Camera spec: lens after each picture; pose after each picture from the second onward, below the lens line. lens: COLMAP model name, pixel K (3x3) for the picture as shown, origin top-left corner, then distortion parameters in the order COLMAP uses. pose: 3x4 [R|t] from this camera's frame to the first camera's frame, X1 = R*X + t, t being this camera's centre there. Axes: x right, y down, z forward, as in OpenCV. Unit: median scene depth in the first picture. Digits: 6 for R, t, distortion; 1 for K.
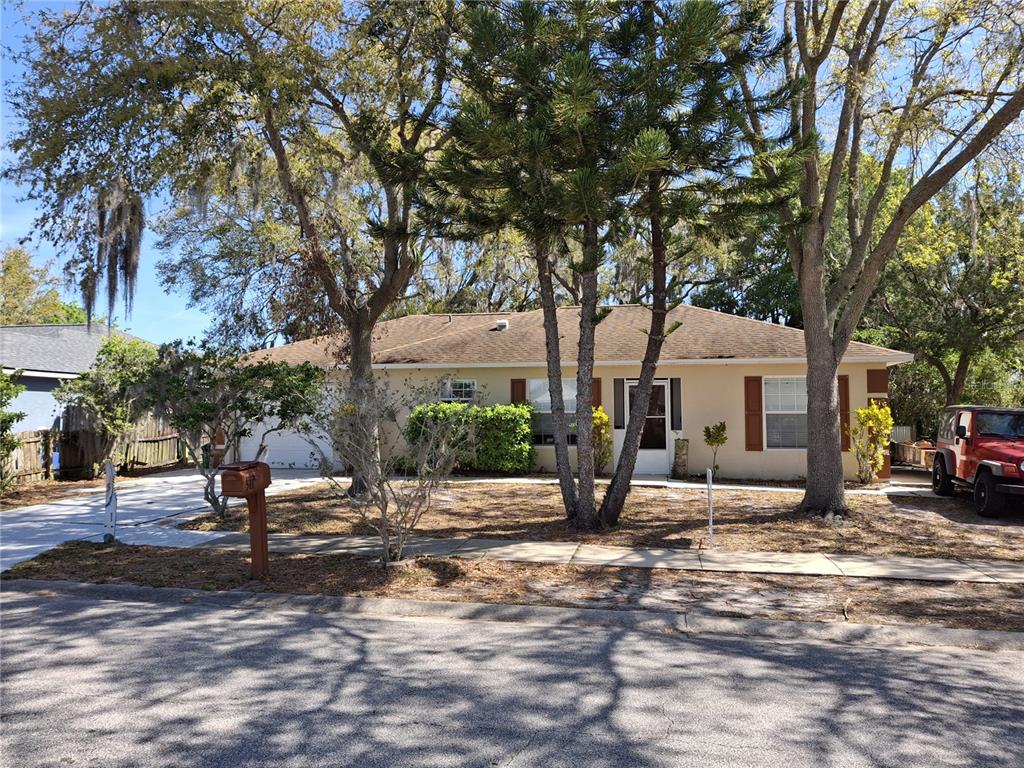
lens RADIAL K [[730.7, 0, 513.3], [0, 730.7, 379.8], [0, 0, 1]] dist [0.020585, -0.041434]
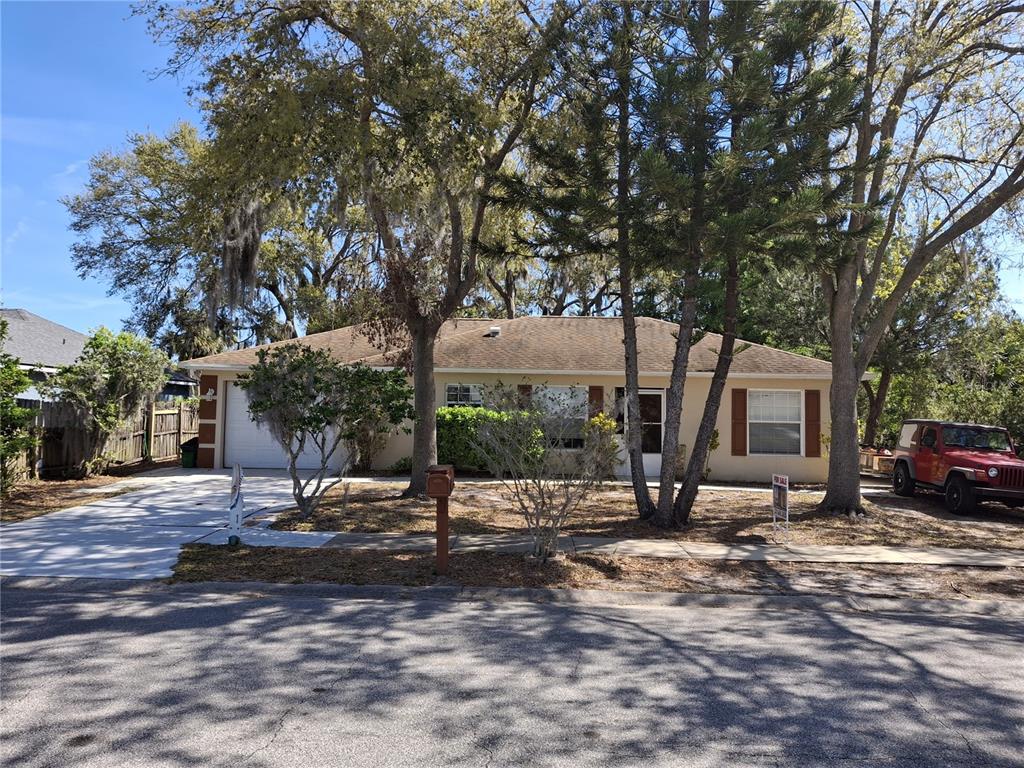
lens RADIAL K [[730.7, 0, 510.7], [0, 730.7, 382.7], [0, 0, 1]] dist [0.020585, -0.041434]
pose [[0.983614, 0.027442, 0.178184, -0.654039], [-0.028368, 0.999594, 0.002651, -0.022003], [-0.178039, -0.007662, 0.983994, -0.098416]]
